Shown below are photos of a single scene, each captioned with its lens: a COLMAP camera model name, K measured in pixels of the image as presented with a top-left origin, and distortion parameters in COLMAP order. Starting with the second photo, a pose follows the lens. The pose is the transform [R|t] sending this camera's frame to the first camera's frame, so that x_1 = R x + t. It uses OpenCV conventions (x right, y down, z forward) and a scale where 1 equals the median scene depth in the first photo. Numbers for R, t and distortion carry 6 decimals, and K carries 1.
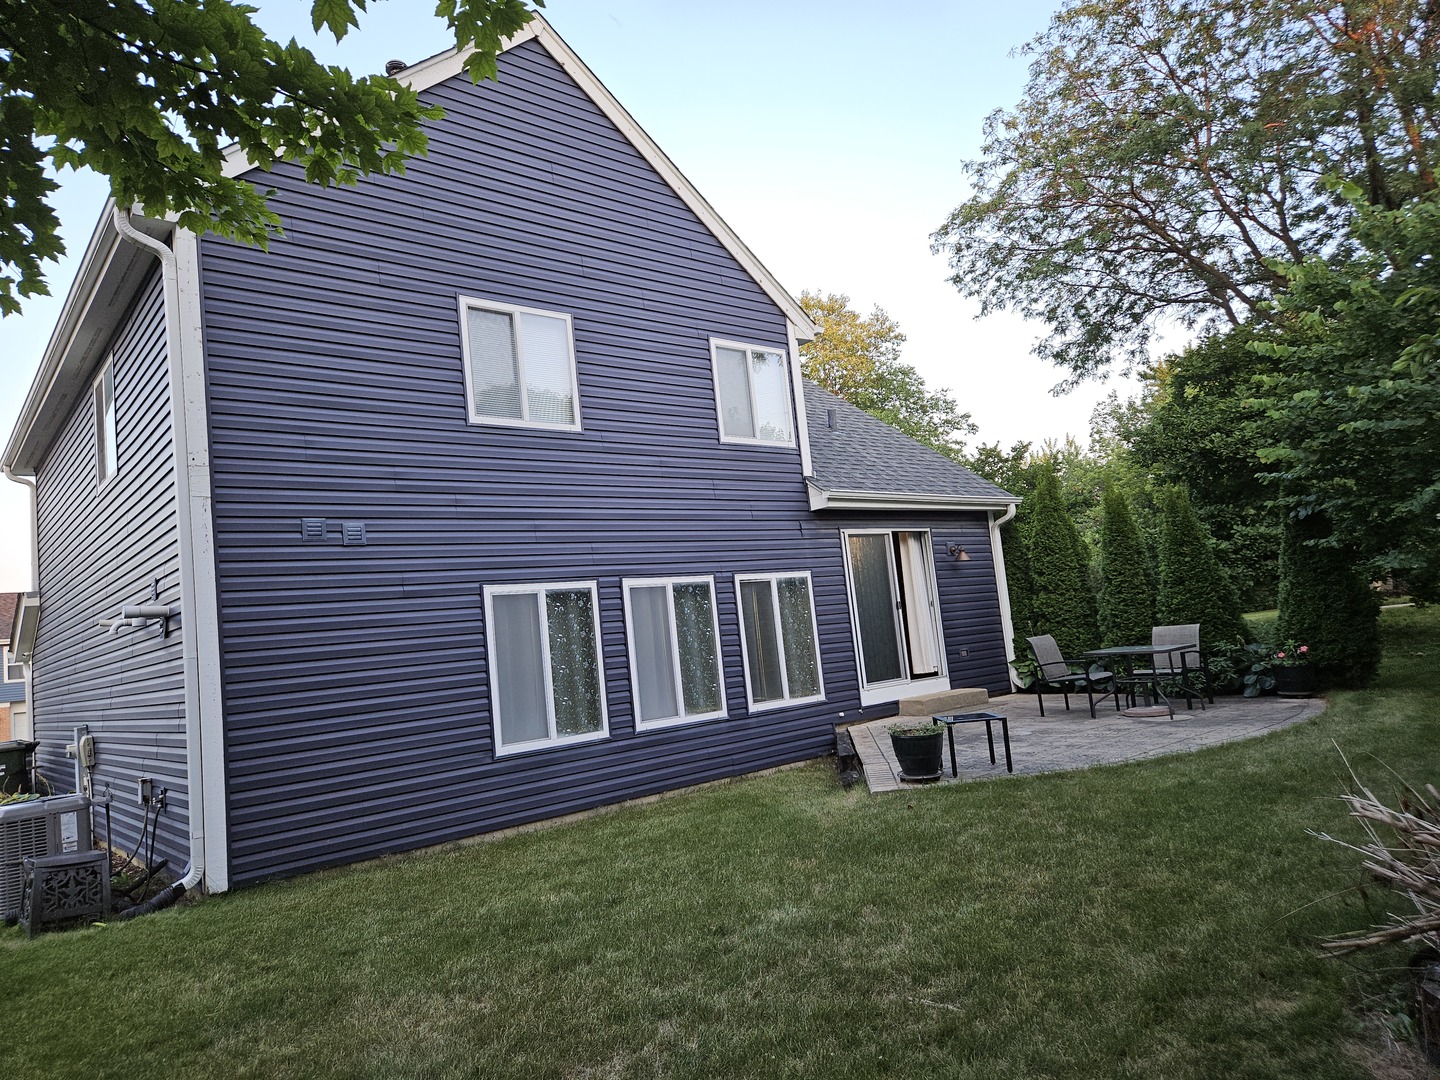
lens RADIAL K [[961.6, 0, 723.4], [0, 961.6, 535.3], [0, 0, 1]] dist [0.086894, -0.089095]
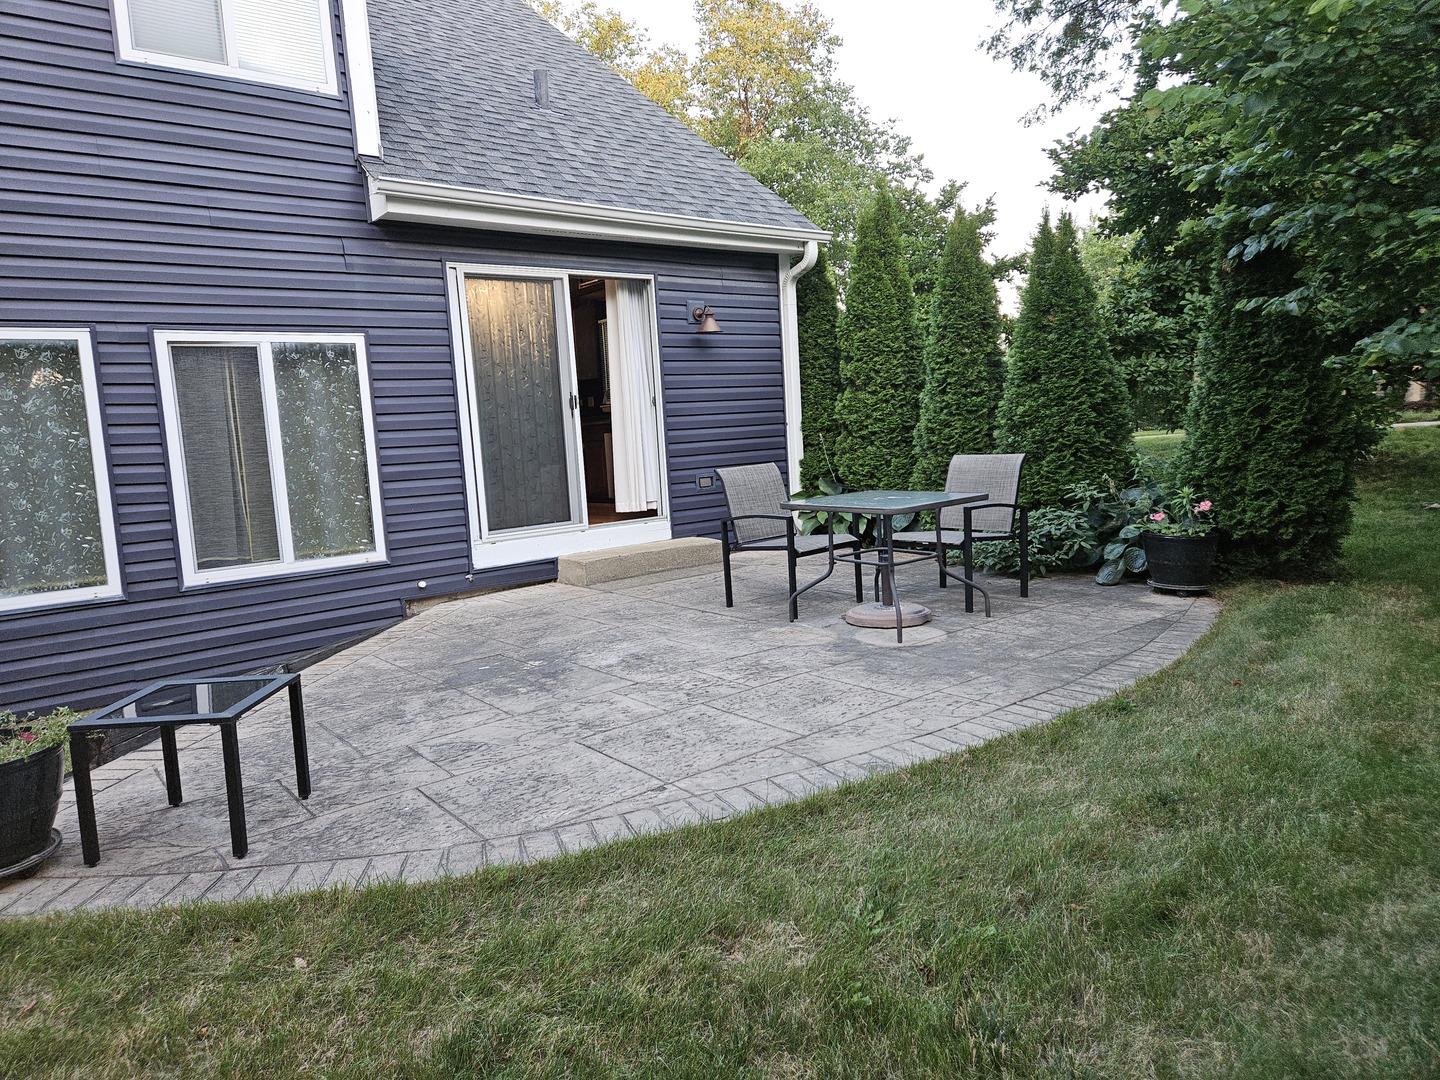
lens RADIAL K [[961.6, 0, 723.4], [0, 961.6, 535.3], [0, 0, 1]] dist [0.086894, -0.089095]
pose [[0.998941, 0.039265, -0.023979, 0.305470], [-0.033210, 0.976085, 0.214836, 0.022317], [0.031841, -0.213812, 0.976356, 0.415746]]
